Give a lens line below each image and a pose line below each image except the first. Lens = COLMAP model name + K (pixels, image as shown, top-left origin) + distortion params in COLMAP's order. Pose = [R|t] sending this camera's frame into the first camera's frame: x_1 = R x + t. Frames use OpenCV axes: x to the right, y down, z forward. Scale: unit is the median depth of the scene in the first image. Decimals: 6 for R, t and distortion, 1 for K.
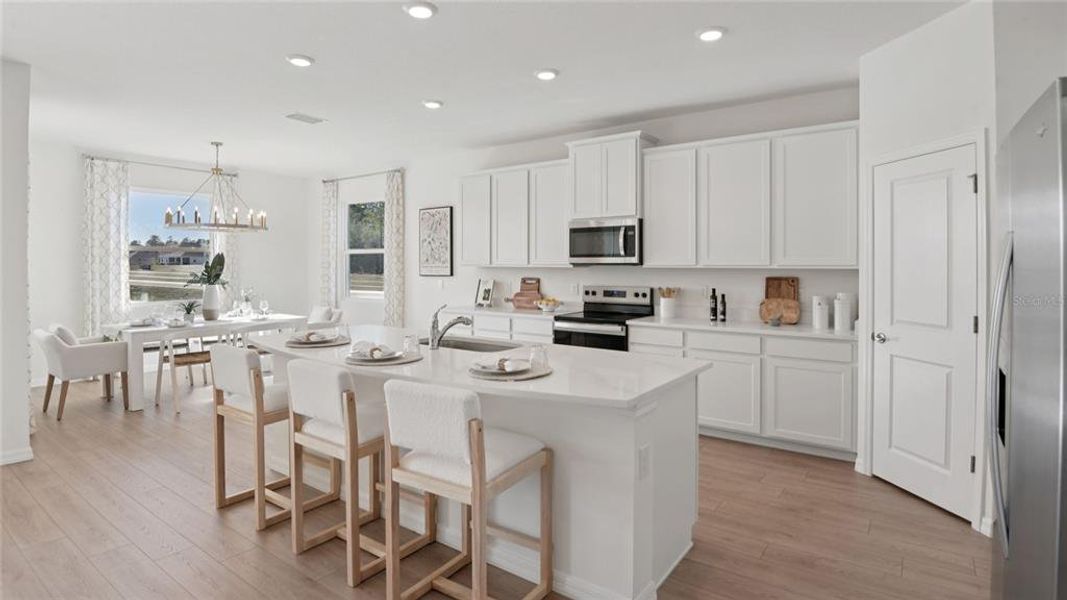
lens RADIAL K [[532.7, 0, 534.9], [0, 532.7, 267.6], [0, 0, 1]] dist [-0.002127, -0.000247]
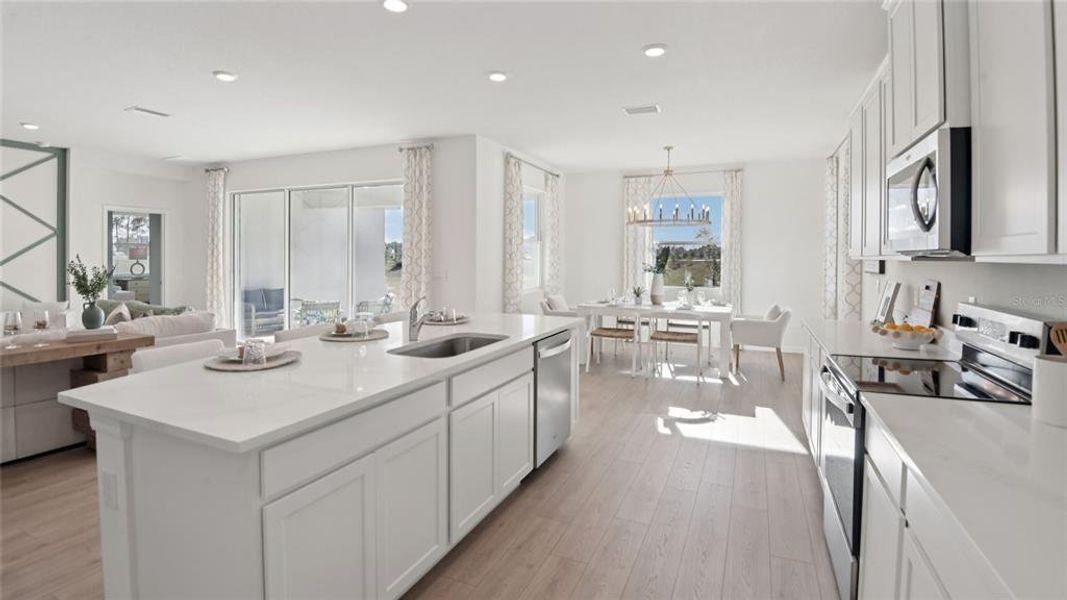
lens RADIAL K [[493.1, 0, 534.7], [0, 493.1, 258.0], [0, 0, 1]] dist [-0.019428, -0.000206]
pose [[0.208871, 0.005822, -0.977926, 0.359141], [-0.011477, 0.999928, 0.003502, -0.001718], [0.977876, 0.010493, 0.208923, 0.509701]]
